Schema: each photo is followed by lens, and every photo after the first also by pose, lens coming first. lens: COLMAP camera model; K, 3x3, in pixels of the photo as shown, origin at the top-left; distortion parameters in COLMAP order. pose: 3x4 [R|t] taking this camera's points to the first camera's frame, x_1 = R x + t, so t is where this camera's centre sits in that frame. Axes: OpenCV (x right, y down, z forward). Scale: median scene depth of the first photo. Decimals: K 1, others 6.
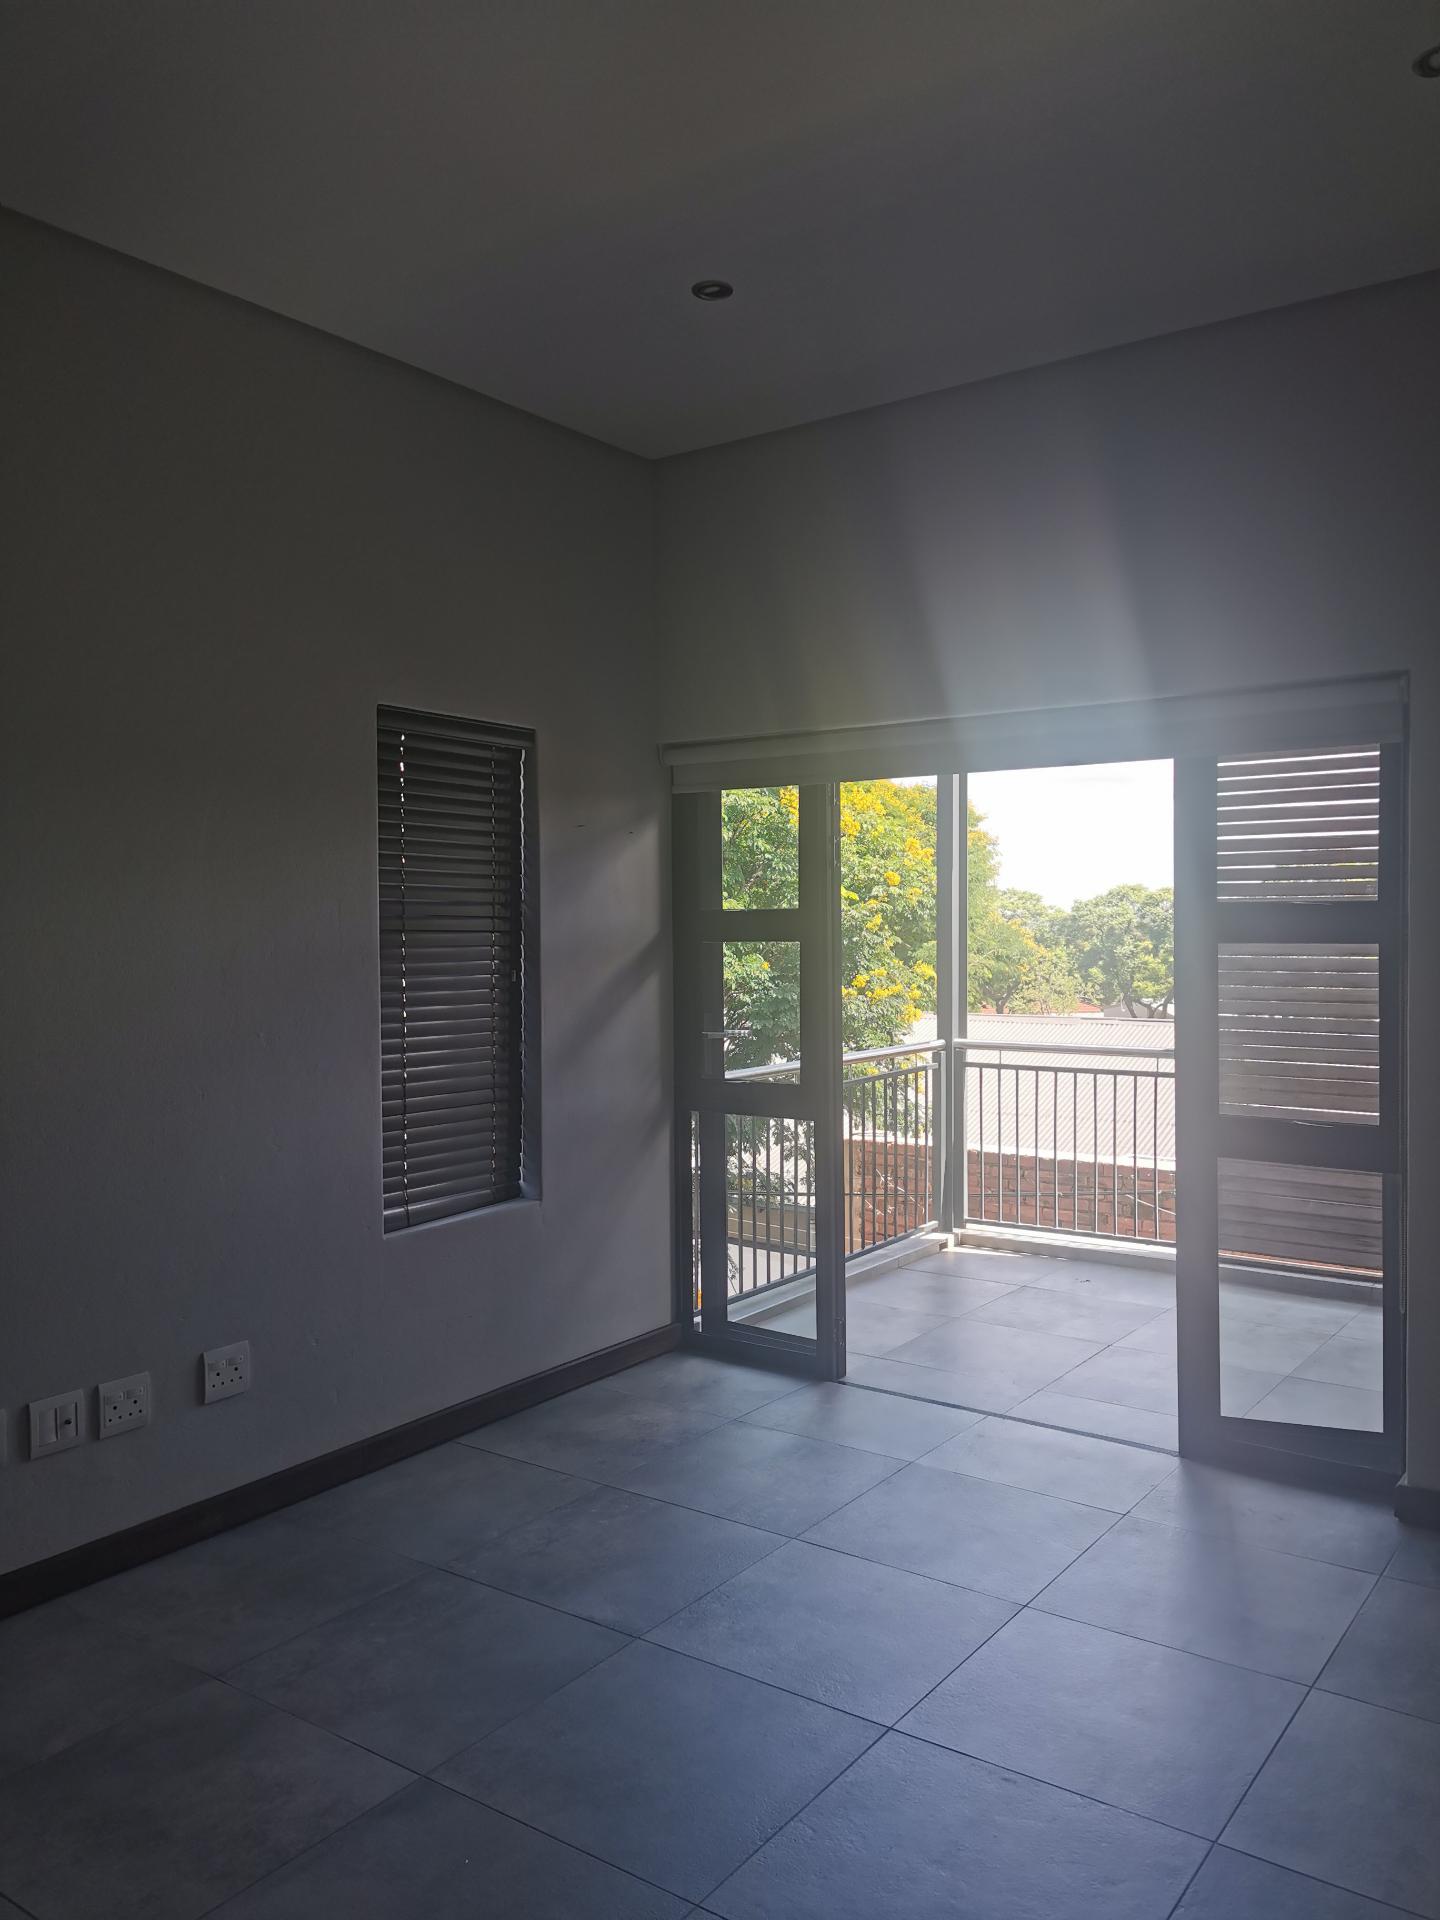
lens RADIAL K [[1504.7, 0, 720.5], [0, 1504.7, 959.6], [0, 0, 1]] dist [0.013621, -0.028276]
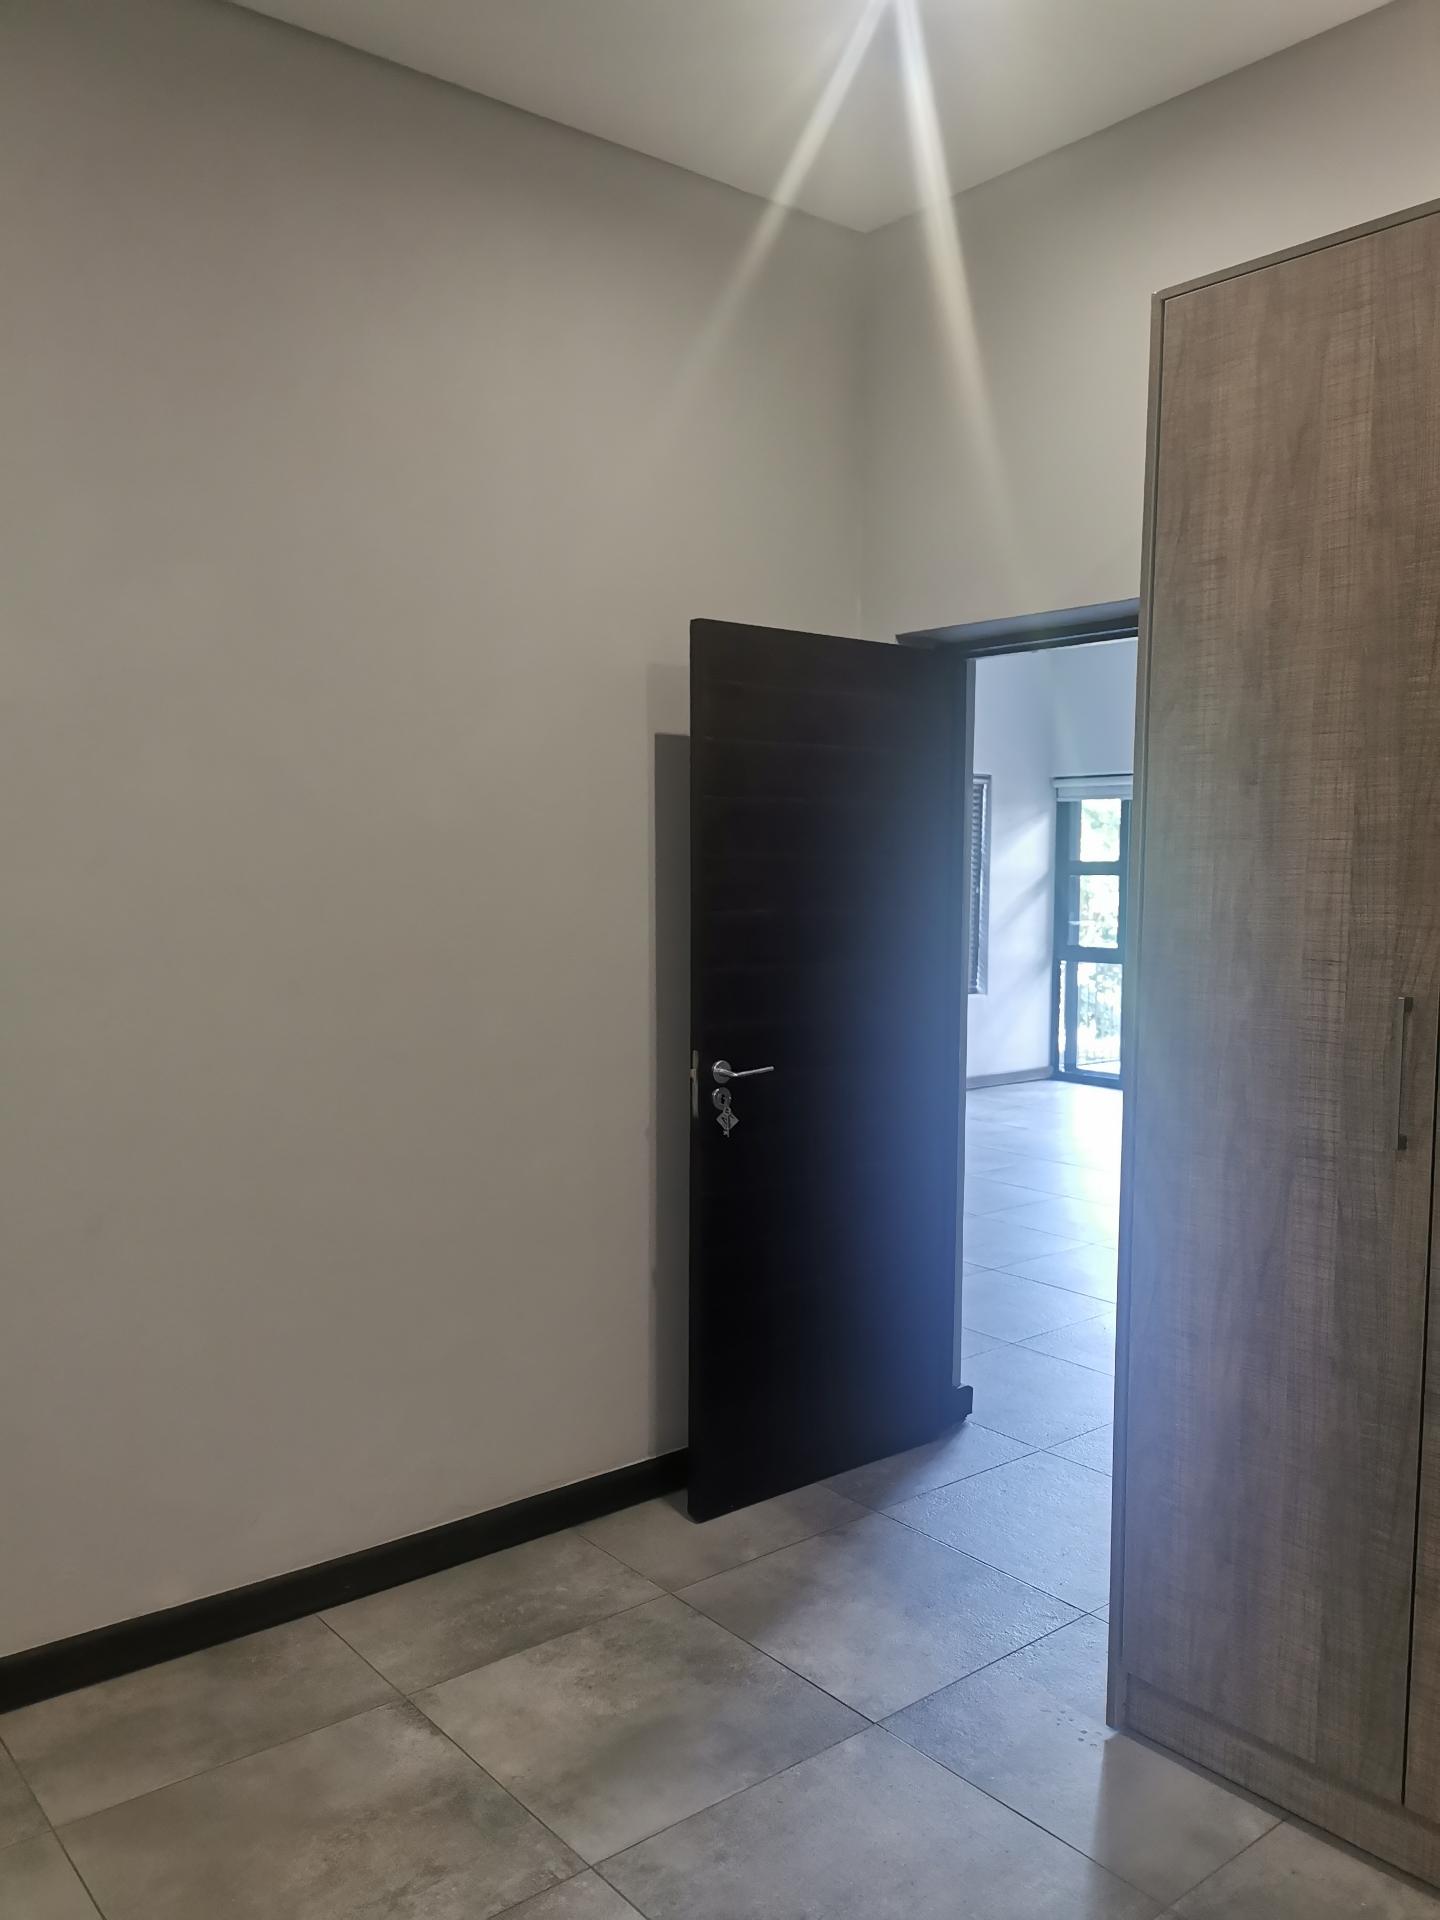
lens RADIAL K [[1504.7, 0, 723.2], [0, 1504.7, 973.3], [0, 0, 1]] dist [0.013621, -0.028276]
pose [[0.963714, 0.034855, -0.264652, 0.078661], [-0.022642, 0.998539, 0.049058, 0.030425], [0.265975, -0.041286, 0.963095, -1.072129]]
